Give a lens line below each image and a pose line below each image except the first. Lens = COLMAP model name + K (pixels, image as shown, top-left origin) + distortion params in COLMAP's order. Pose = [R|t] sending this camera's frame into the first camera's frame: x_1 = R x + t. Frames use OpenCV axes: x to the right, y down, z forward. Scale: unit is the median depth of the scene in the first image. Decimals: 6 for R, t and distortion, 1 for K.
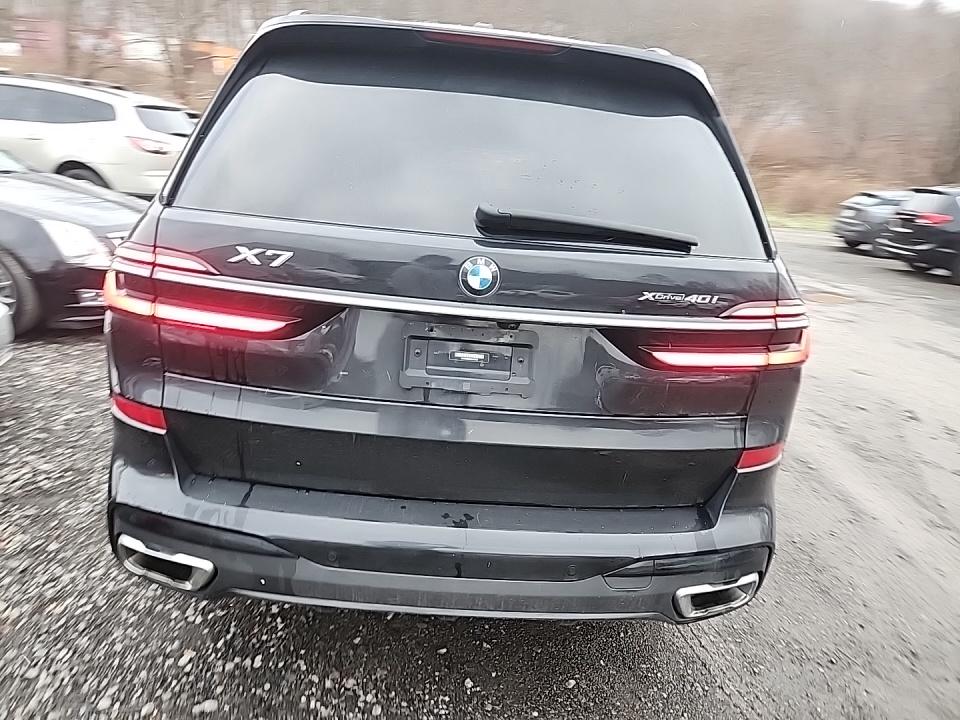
lens RADIAL K [[687.6, 0, 476.9], [0, 687.6, 344.9], [0, 0, 1]] dist [0.065799, -0.002589]
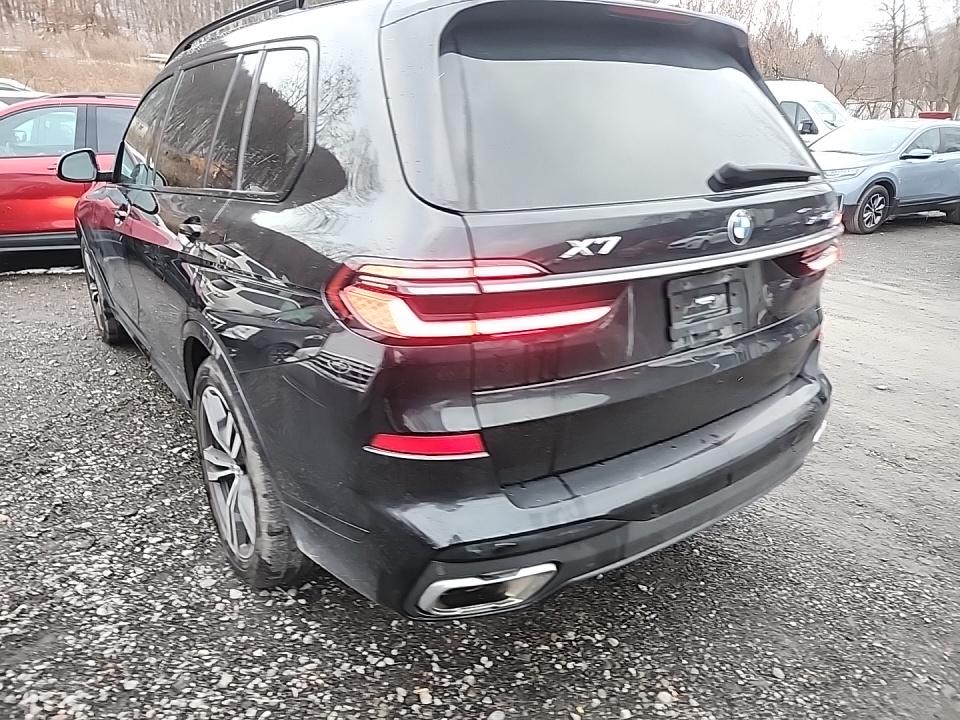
lens RADIAL K [[668.7, 0, 485.2], [0, 668.7, 340.8], [0, 0, 1]] dist [0.108394, -0.066752]
pose [[0.821312, -0.256701, 0.509461, -0.723485], [0.219636, 0.966487, 0.132903, -0.118873], [-0.526504, 0.002742, 0.850168, 0.193756]]
